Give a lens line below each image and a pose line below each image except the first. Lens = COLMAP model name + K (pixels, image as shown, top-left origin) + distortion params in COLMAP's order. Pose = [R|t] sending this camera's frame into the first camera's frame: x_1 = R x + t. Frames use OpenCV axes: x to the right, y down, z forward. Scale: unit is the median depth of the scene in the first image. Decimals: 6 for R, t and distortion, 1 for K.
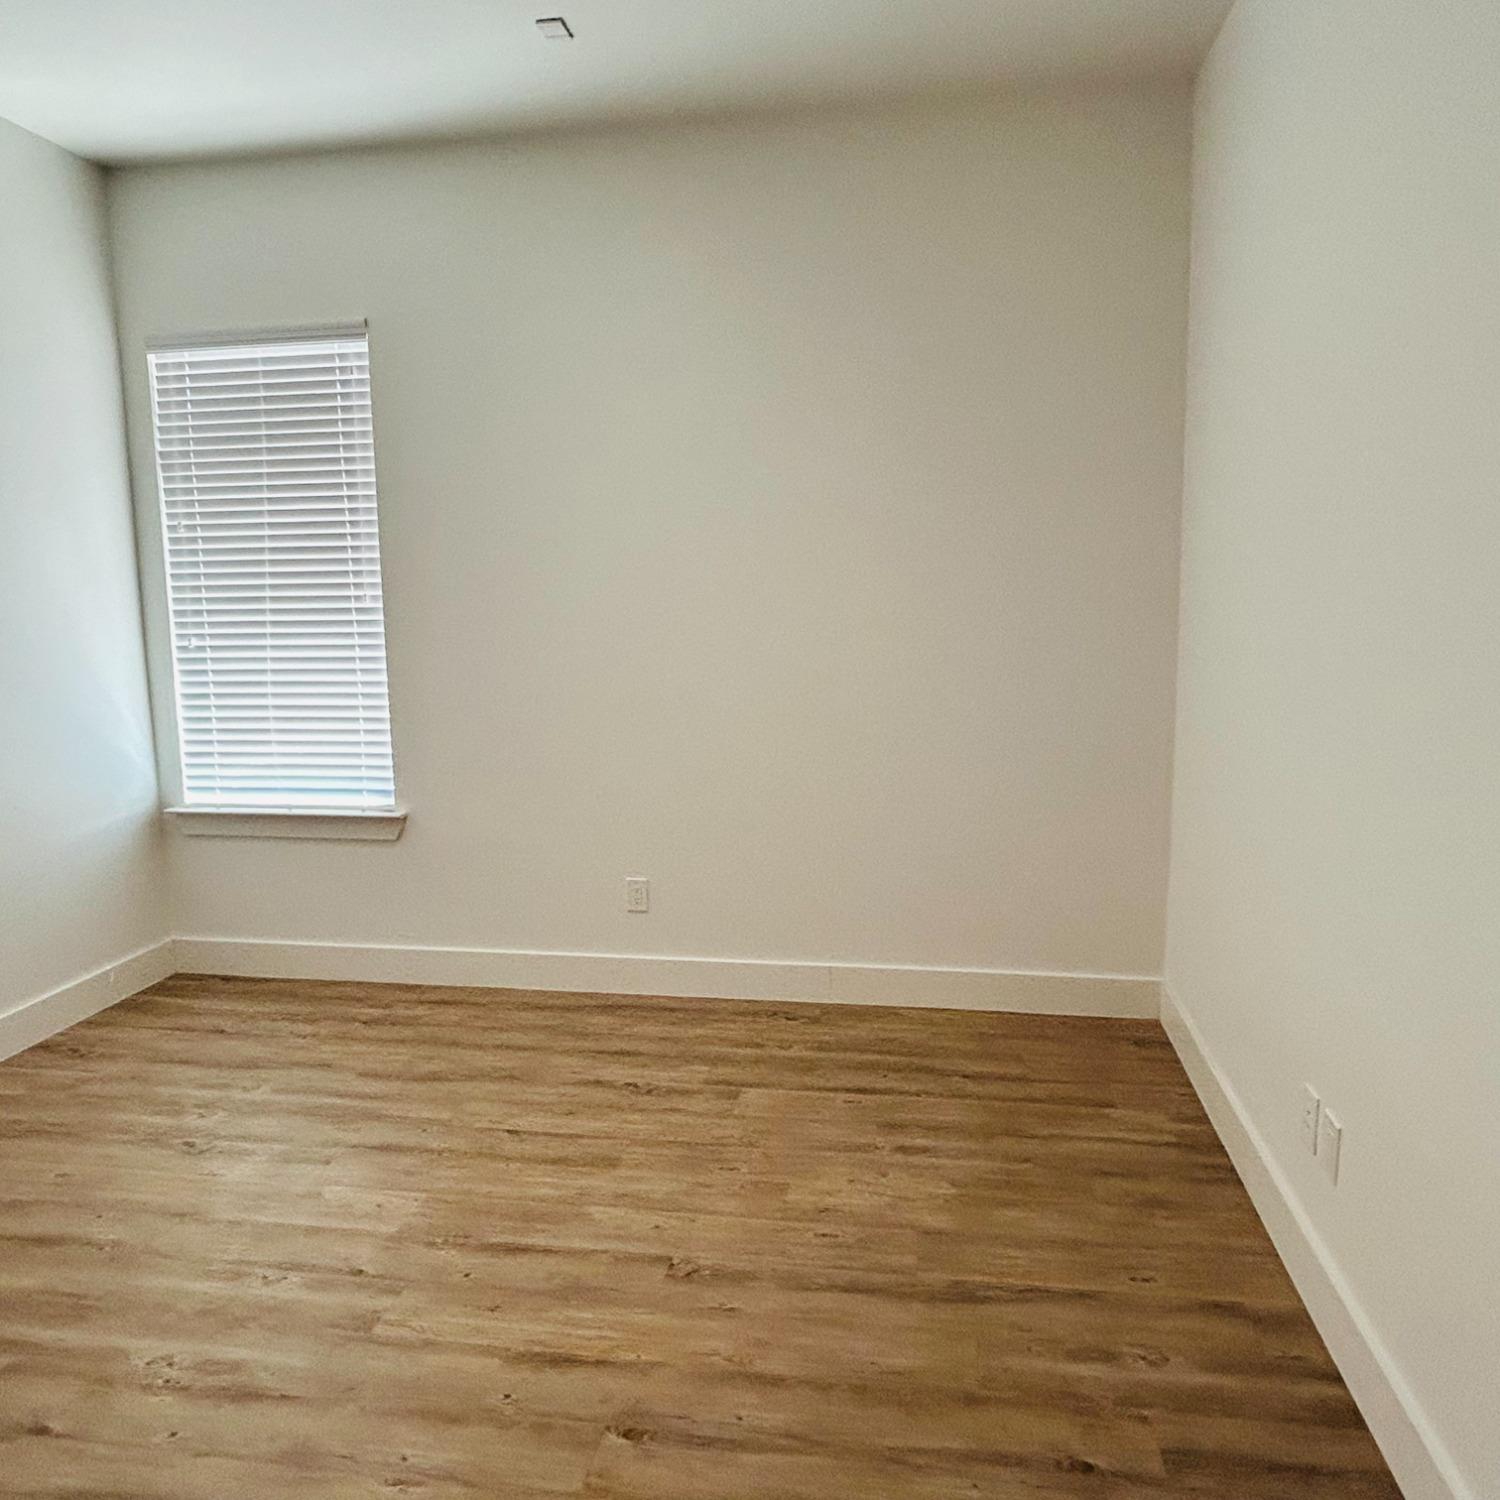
lens RADIAL K [[1148.7, 0, 746.6], [0, 1148.7, 735.2], [0, 0, 1]] dist [0.012244, -0.014669]
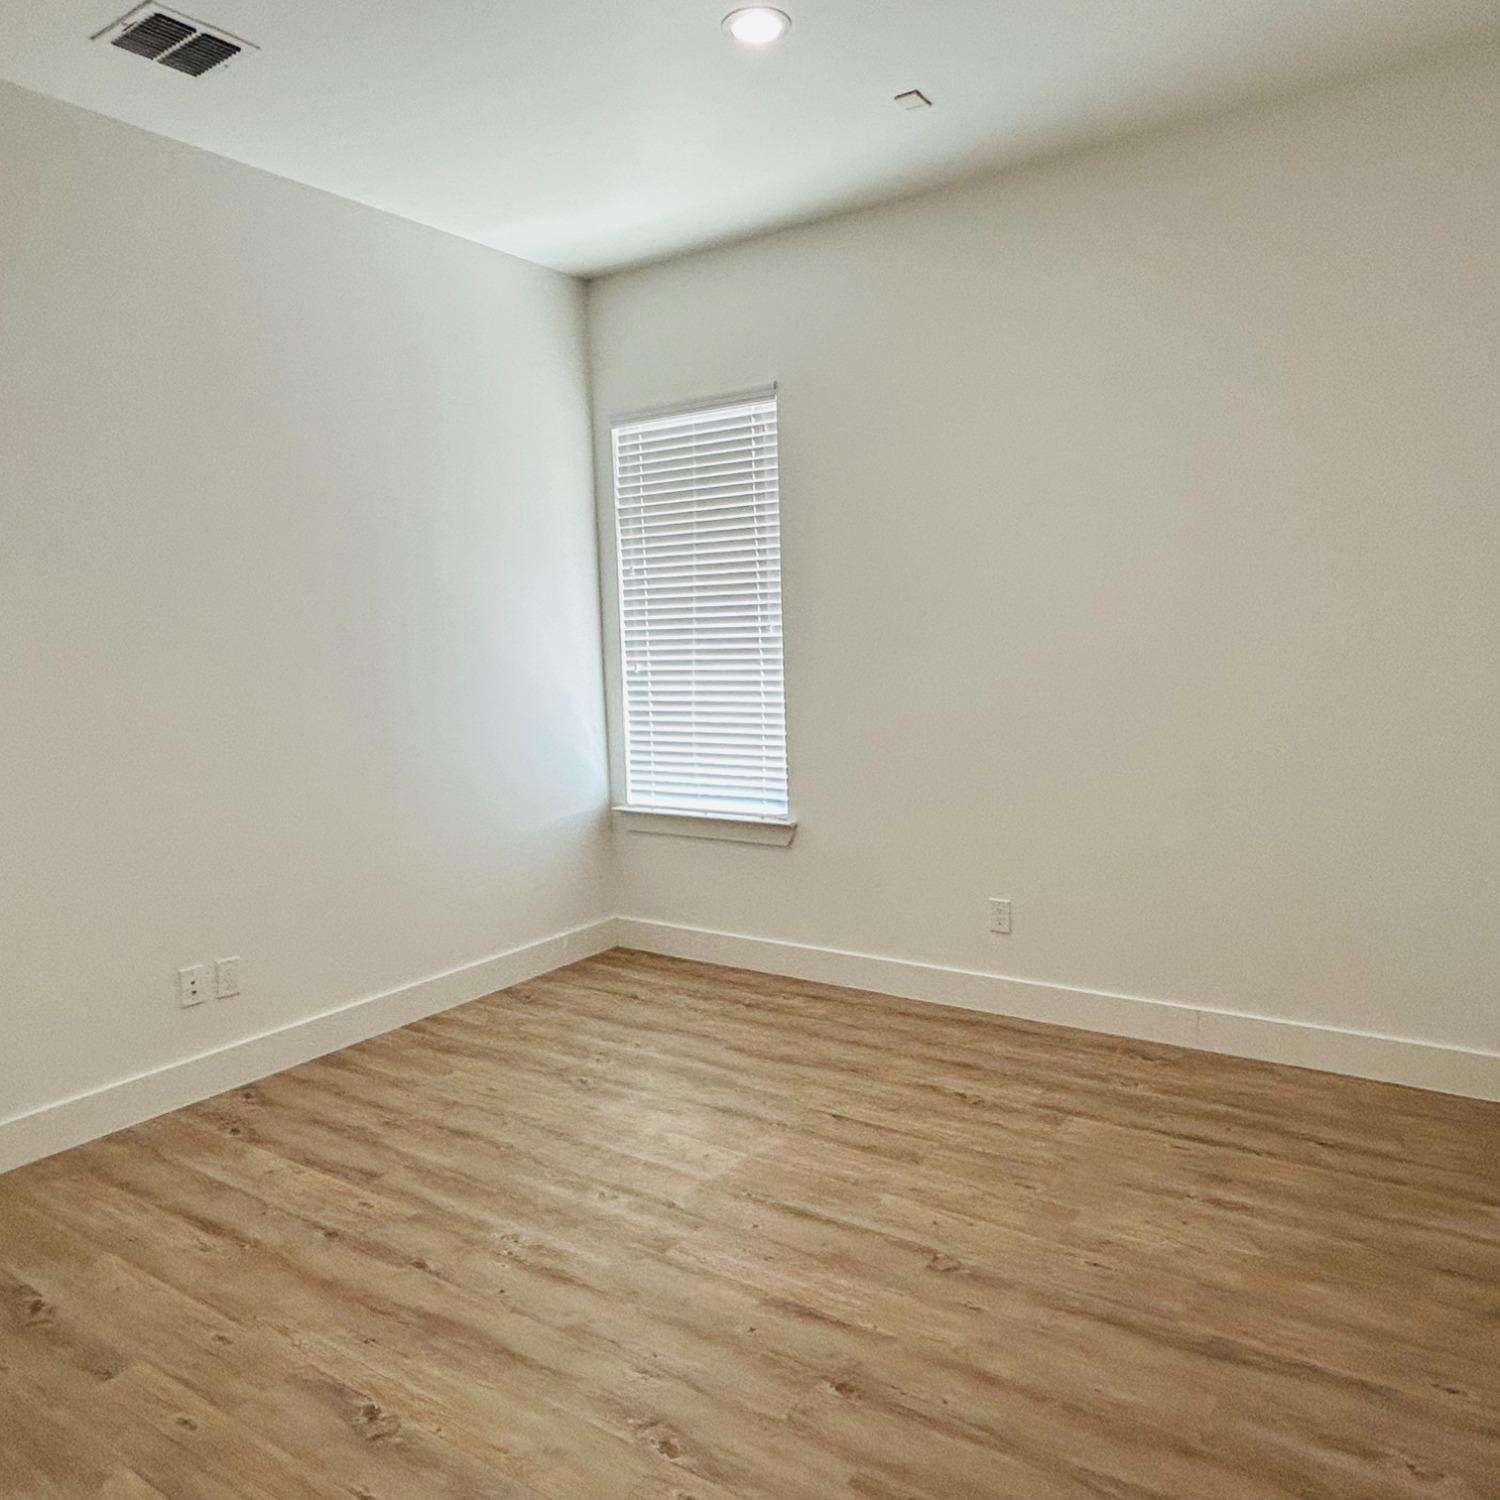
lens RADIAL K [[1148.7, 0, 746.6], [0, 1148.7, 735.2], [0, 0, 1]] dist [0.012244, -0.014669]
pose [[0.906321, 0.026717, -0.421745, 0.156502], [-0.037321, 0.999160, -0.016907, 0.005962], [0.420939, 0.031063, 0.906557, -0.029070]]
